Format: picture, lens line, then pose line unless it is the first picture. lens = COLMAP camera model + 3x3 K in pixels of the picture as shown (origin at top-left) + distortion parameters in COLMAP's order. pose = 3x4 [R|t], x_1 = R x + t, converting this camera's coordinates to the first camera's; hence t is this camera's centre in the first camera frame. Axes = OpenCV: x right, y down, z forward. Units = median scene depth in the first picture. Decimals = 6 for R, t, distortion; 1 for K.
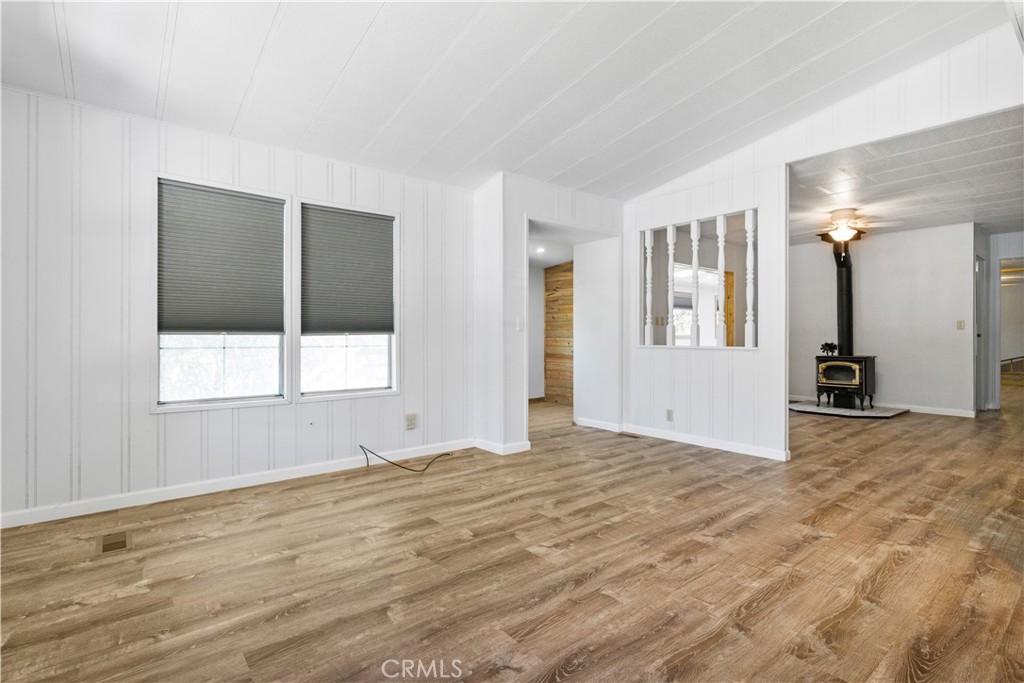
lens RADIAL K [[473.7, 0, 511.0], [0, 473.7, 333.6], [0, 0, 1]] dist [-0.015293, 0.000207]
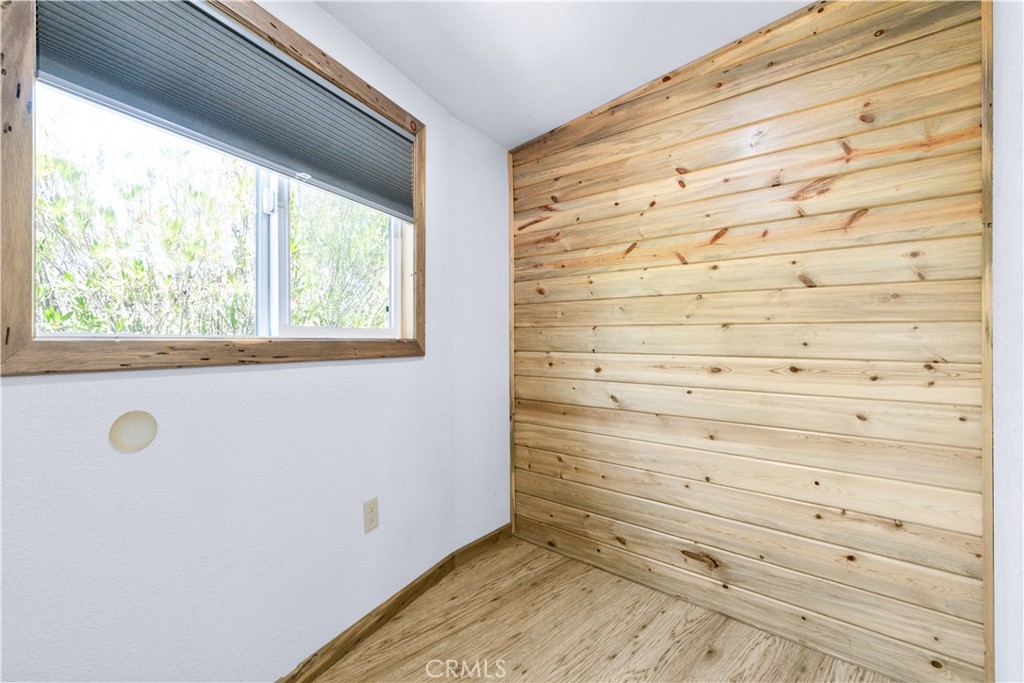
lens RADIAL K [[461.1, 0, 511.8], [0, 461.1, 341.0], [0, 0, 1]] dist [0.022590, 0.000334]
pose [[0.976769, -0.000056, 0.214295, -0.000325], [-0.000129, 1.000000, 0.000848, 0.000822], [-0.214295, -0.000855, 0.976769, 0.675945]]
